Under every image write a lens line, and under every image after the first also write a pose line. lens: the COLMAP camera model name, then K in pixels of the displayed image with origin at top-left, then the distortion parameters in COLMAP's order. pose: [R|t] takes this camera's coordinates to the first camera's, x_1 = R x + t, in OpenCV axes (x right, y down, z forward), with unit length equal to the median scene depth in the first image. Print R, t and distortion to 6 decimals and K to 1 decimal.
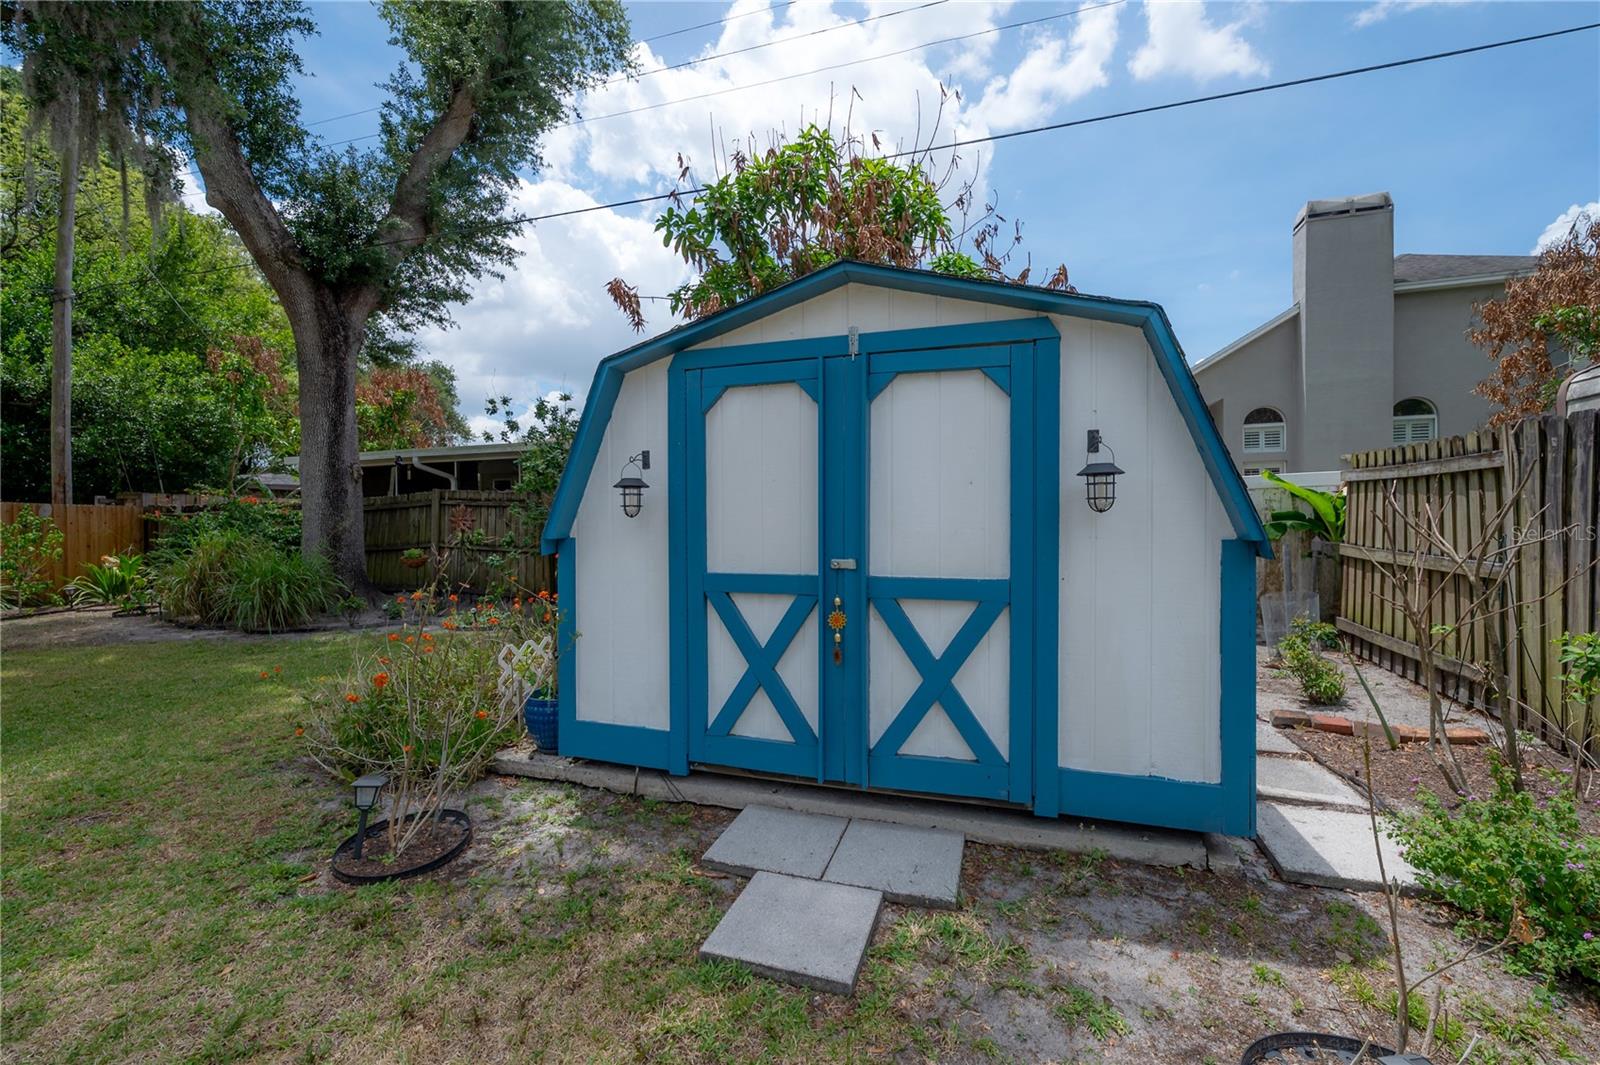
lens RADIAL K [[633.0, 0, 807.2], [0, 633.0, 532.3], [0, 0, 1]] dist [-0.007822, 0.000910]
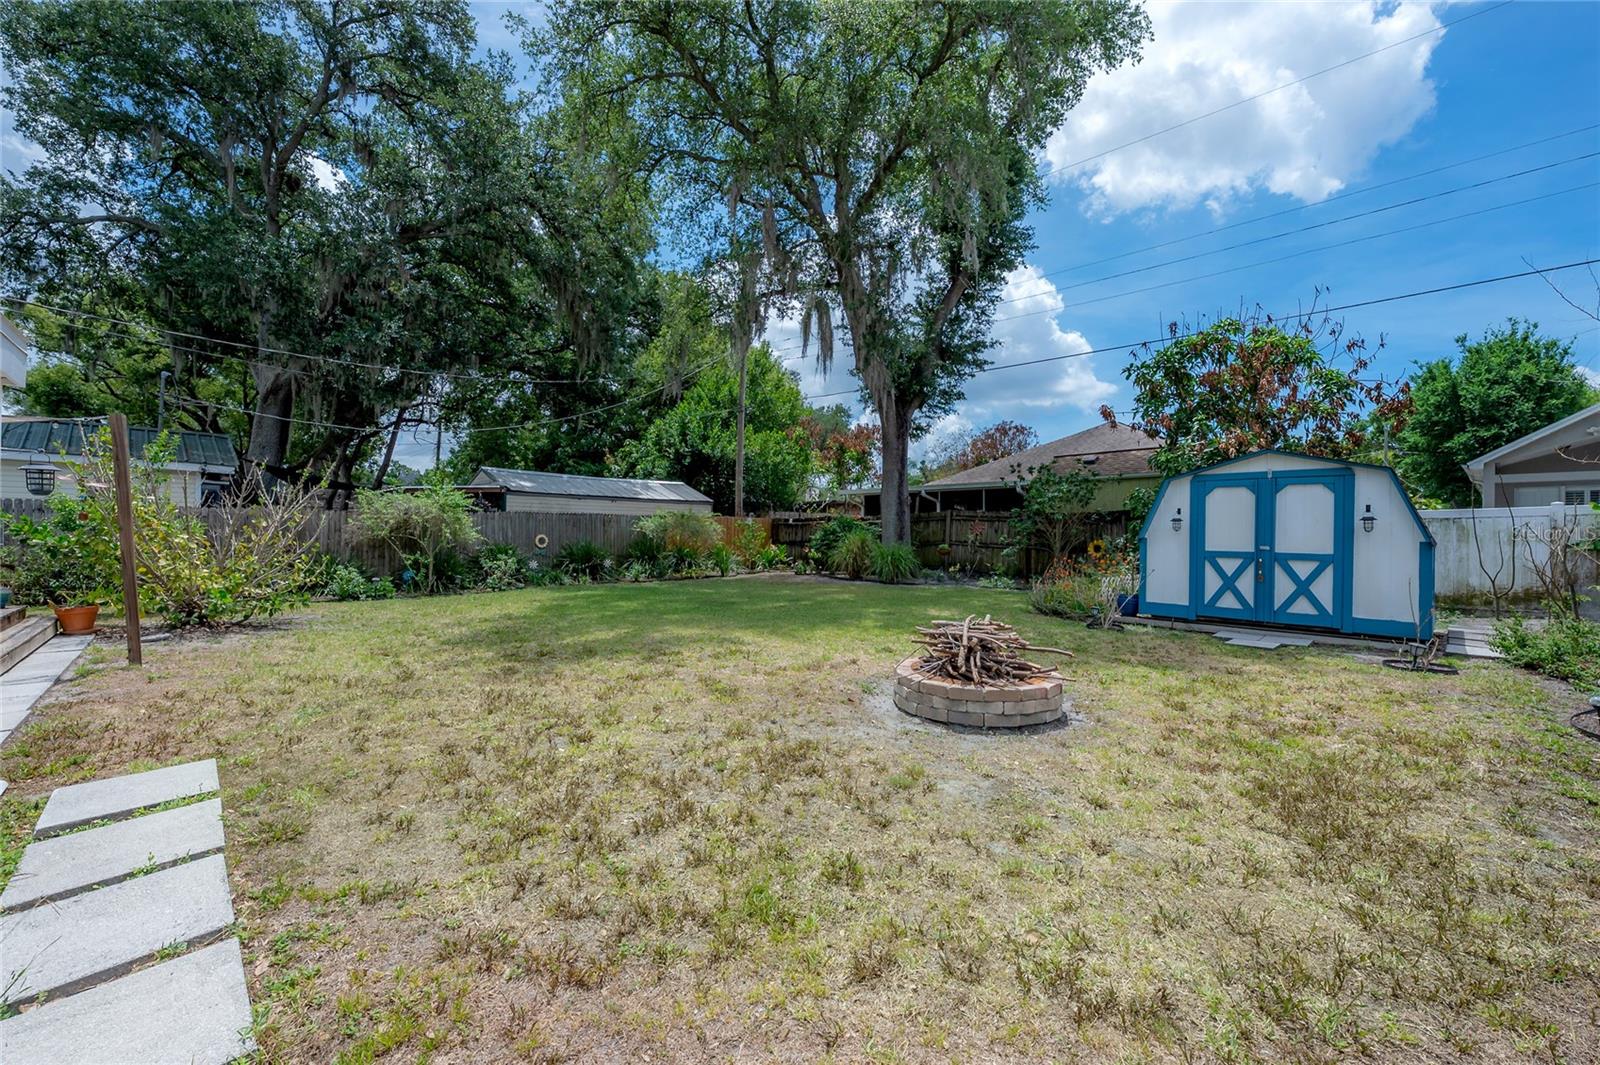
lens RADIAL K [[633.0, 0, 804.0], [0, 633.0, 532.5], [0, 0, 1]] dist [-0.007822, 0.000910]
pose [[0.884058, 0.012556, -0.467208, -0.458428], [-0.015882, 0.999869, -0.003182, 0.020274], [0.467107, 0.010233, 0.884142, -2.553943]]
